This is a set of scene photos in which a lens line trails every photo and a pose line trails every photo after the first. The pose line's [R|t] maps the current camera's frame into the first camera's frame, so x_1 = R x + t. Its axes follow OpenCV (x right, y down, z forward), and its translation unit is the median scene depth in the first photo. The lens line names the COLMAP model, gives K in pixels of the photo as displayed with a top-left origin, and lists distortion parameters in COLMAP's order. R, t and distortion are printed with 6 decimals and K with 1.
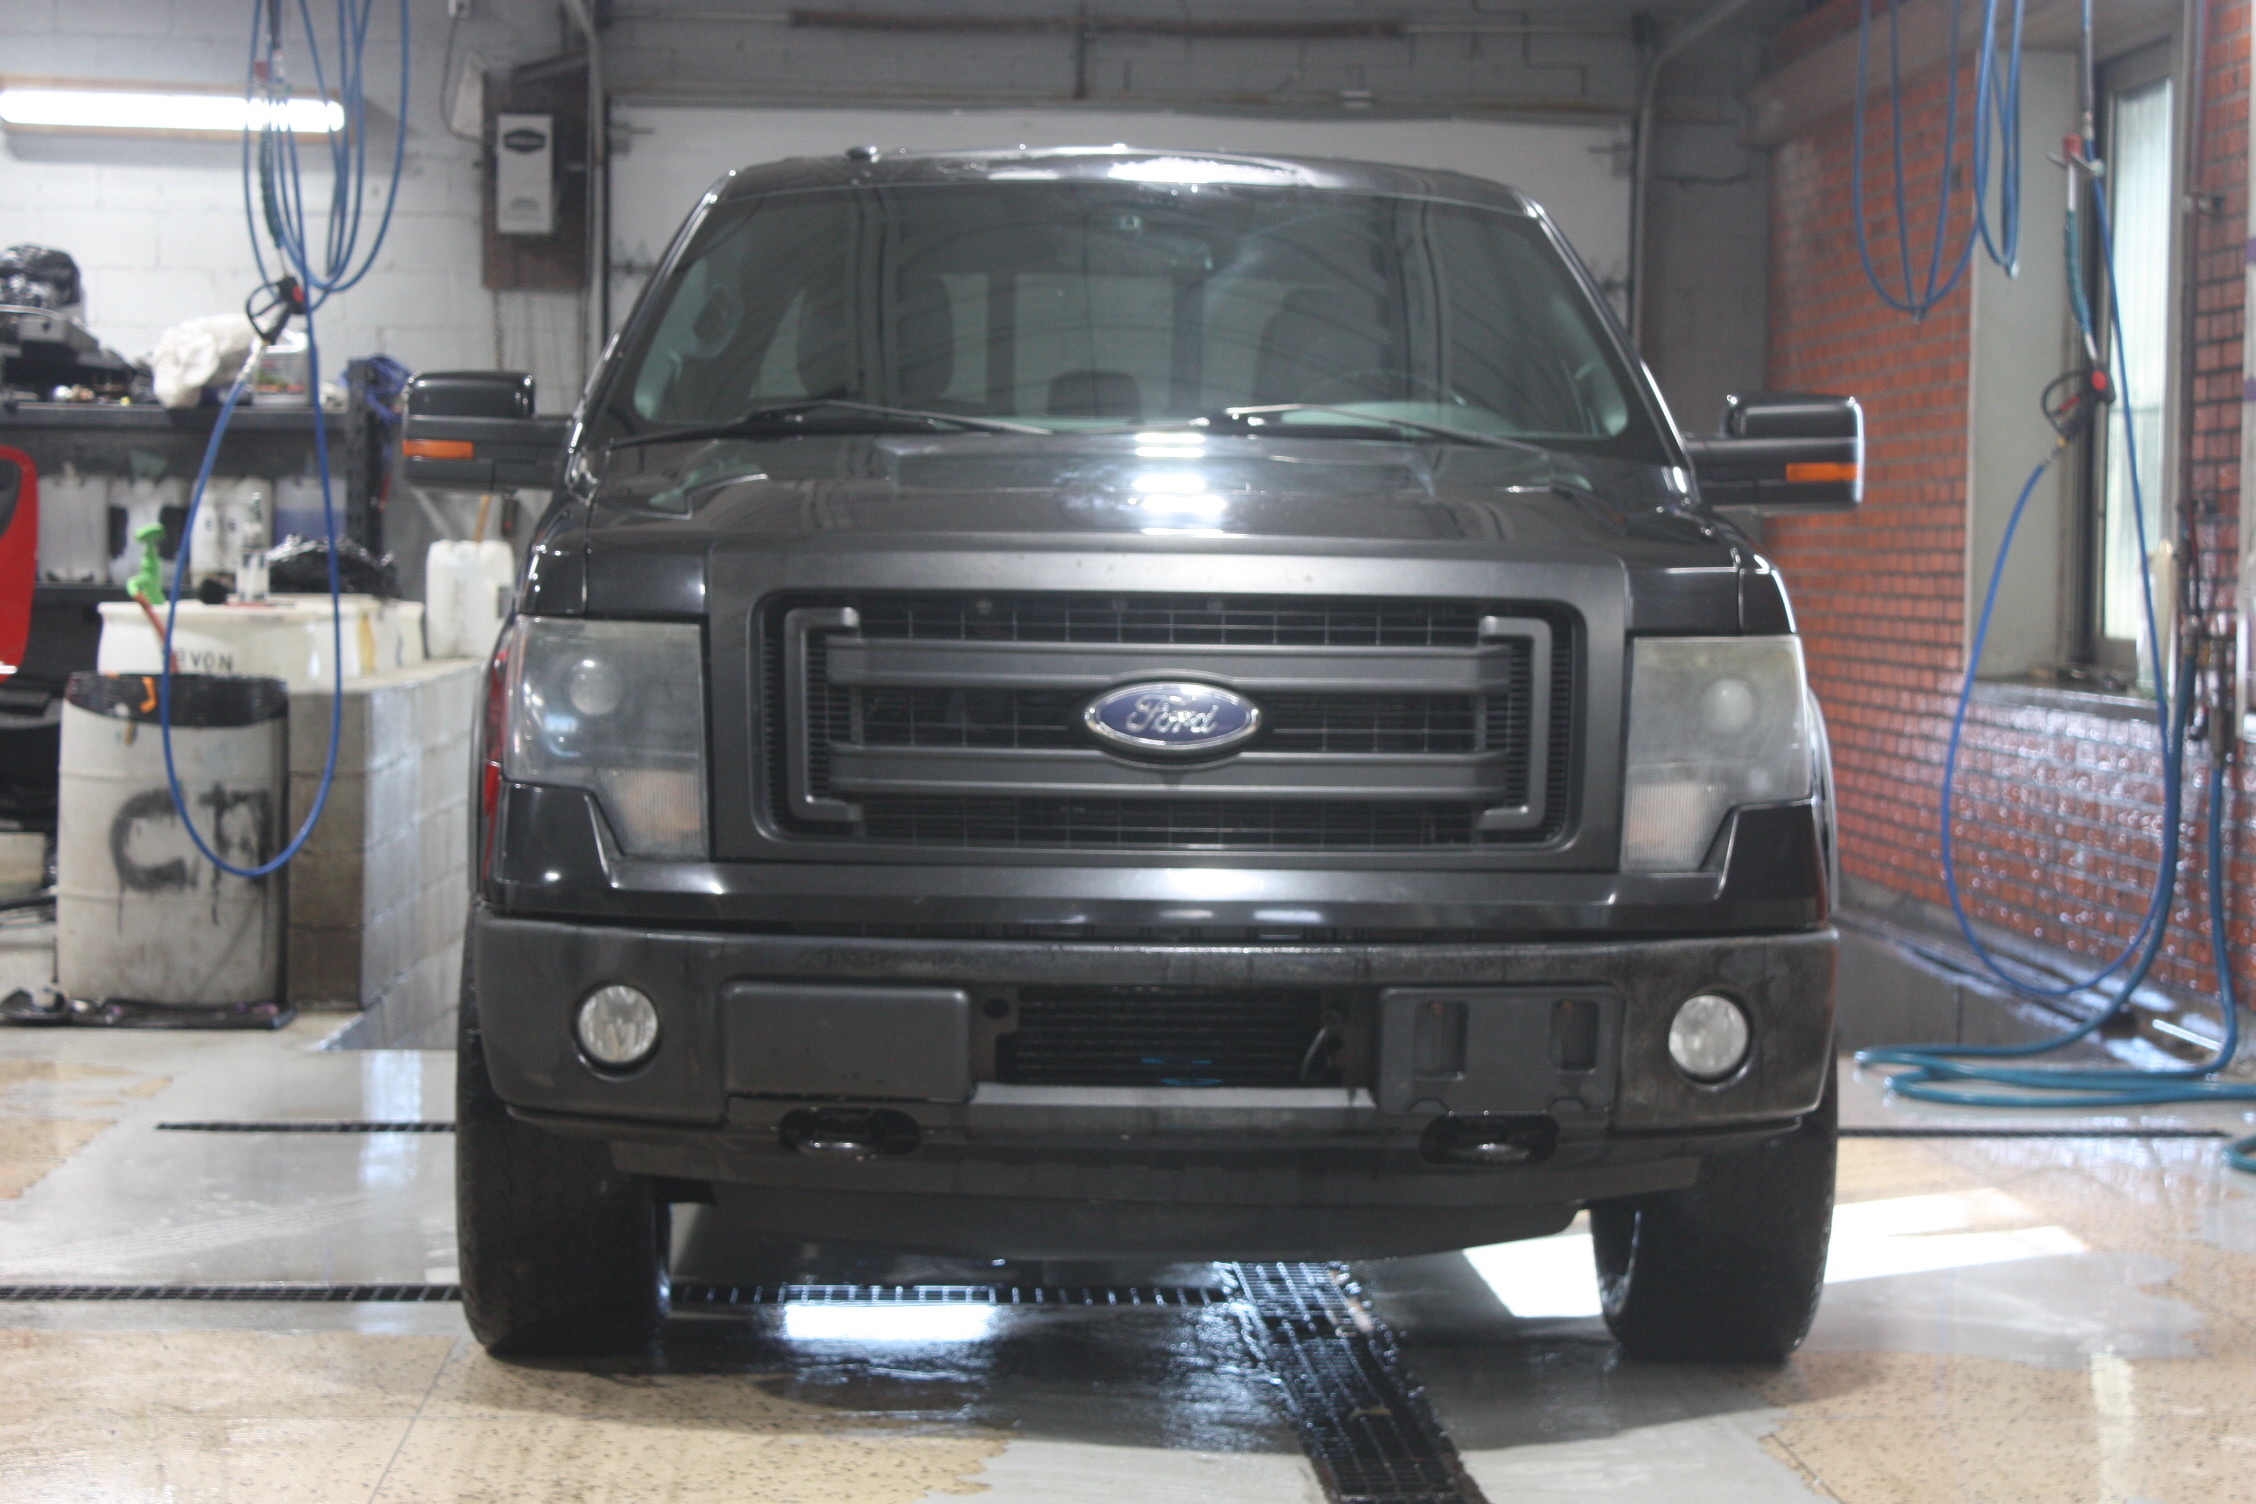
lens RADIAL K [[5137.7, 0, 1128.0], [0, 5137.7, 752.0], [0, 0, 1]] dist [0.052541, 0.395385]
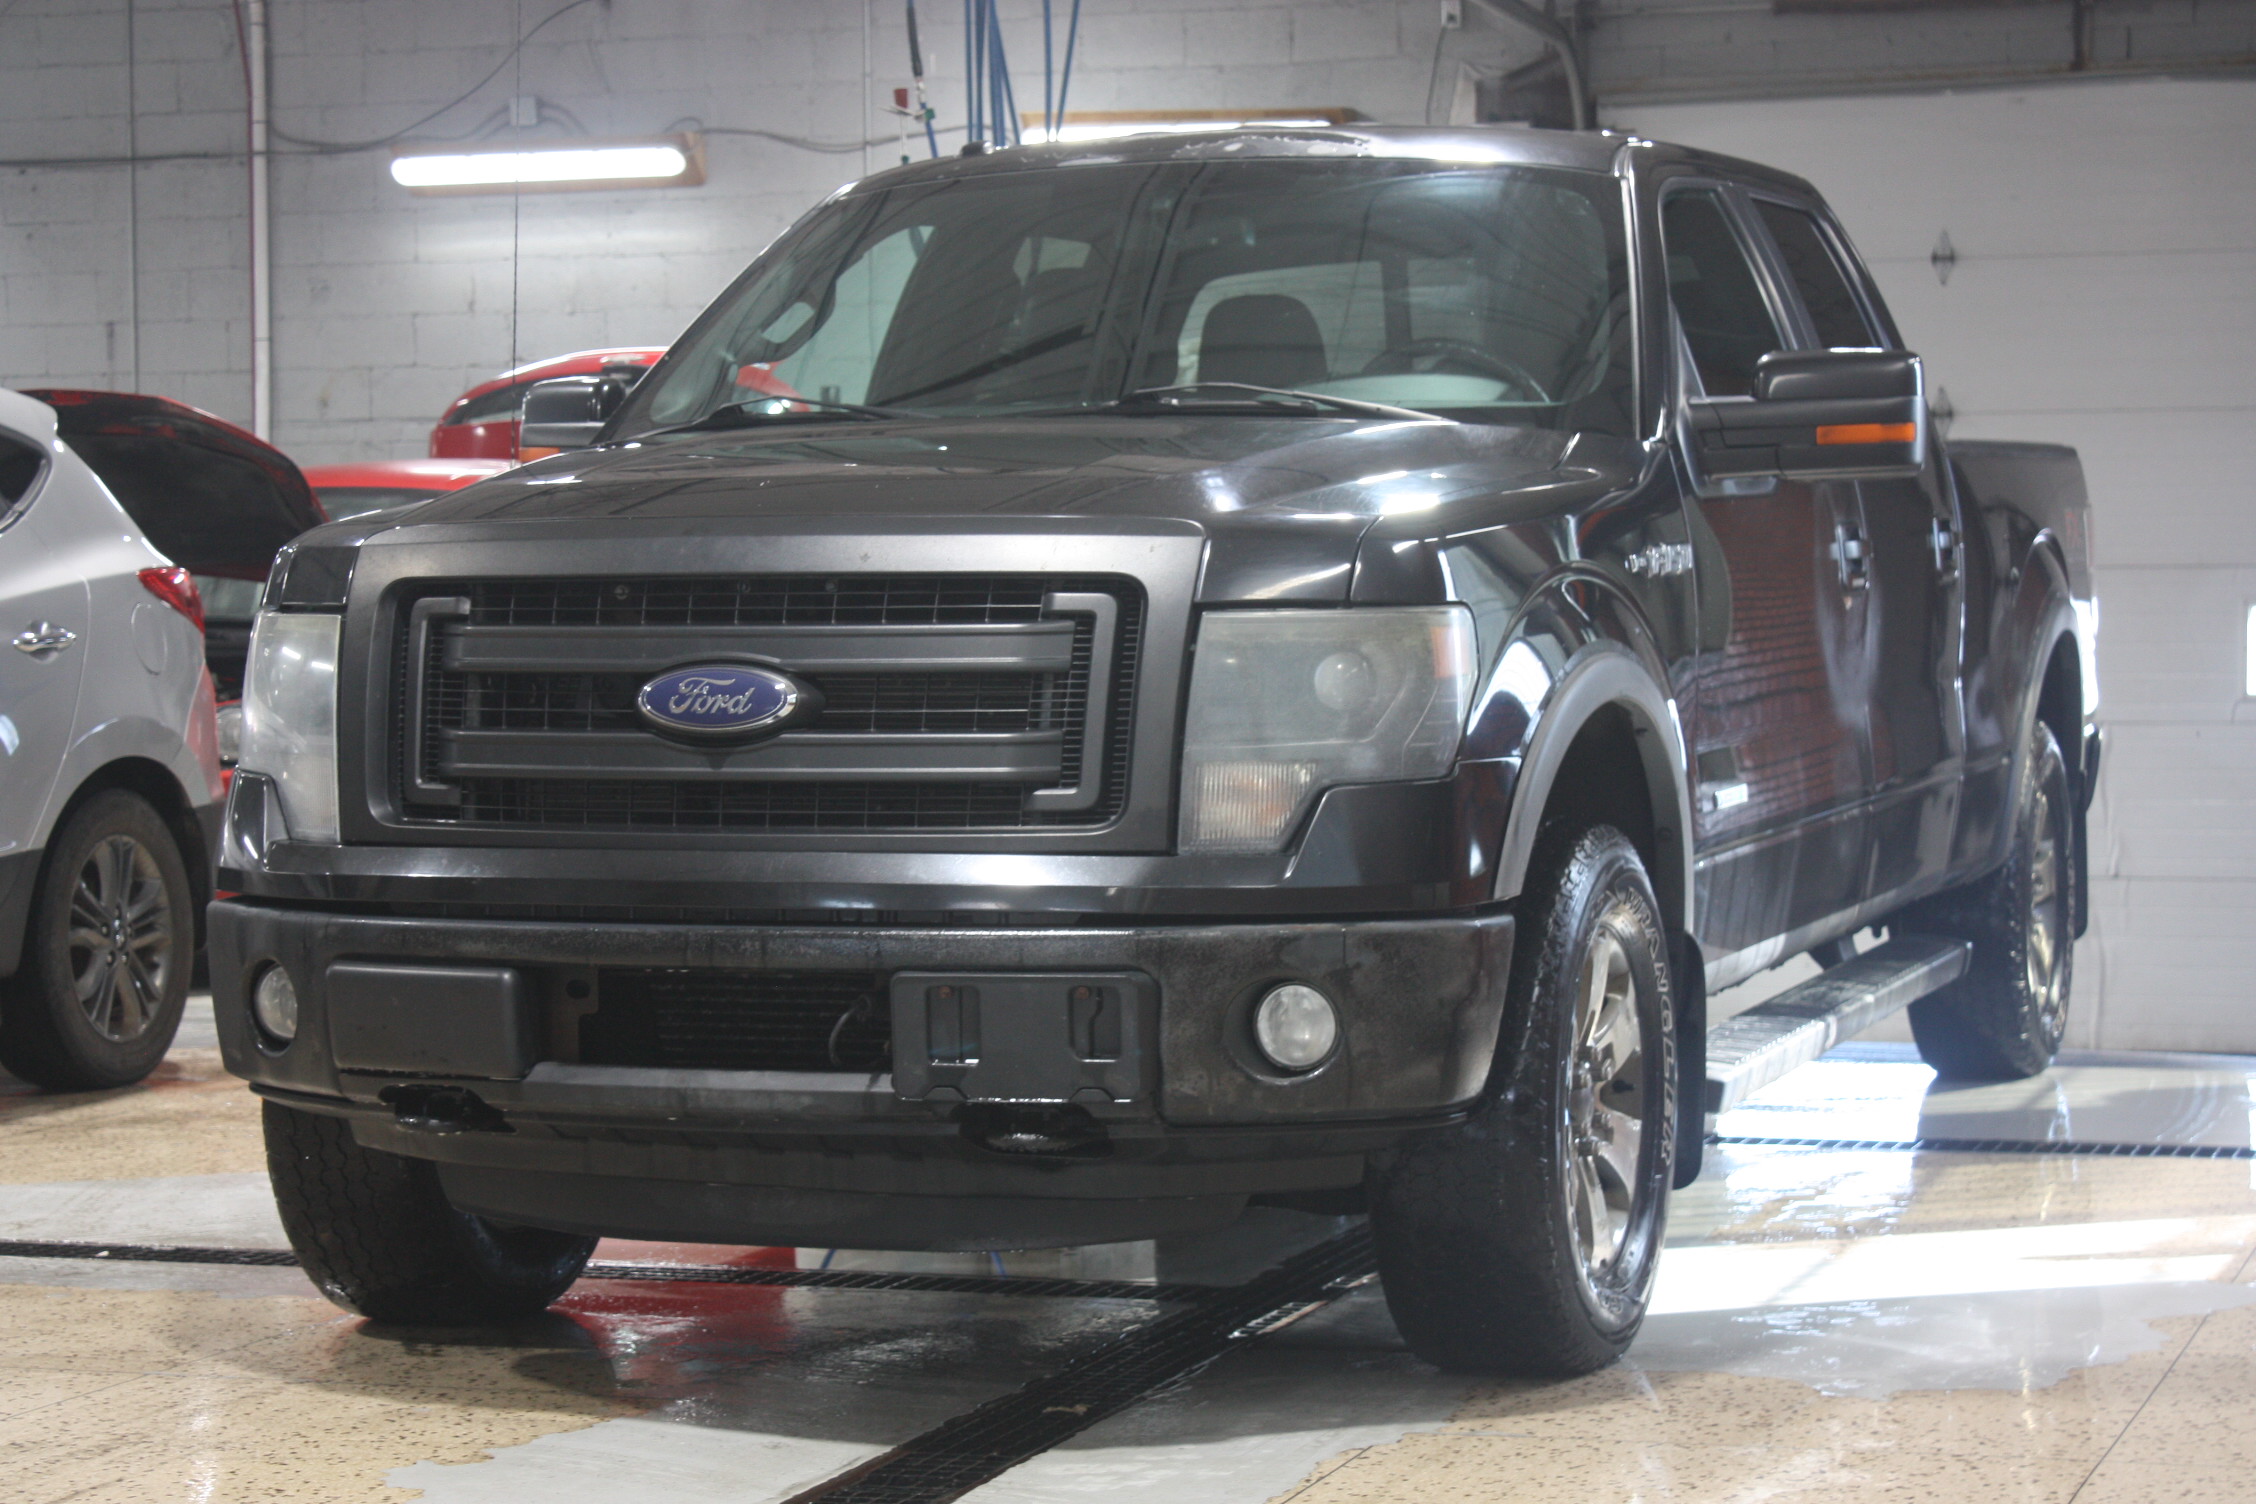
lens RADIAL K [[5137.7, 0, 1128.0], [0, 5137.7, 752.0], [0, 0, 1]] dist [0.052541, 0.395385]
pose [[0.920233, -0.008118, -0.391287, 0.466404], [0.006369, 0.999963, -0.005767, 0.009705], [0.391320, 0.002815, 0.920251, 0.110390]]
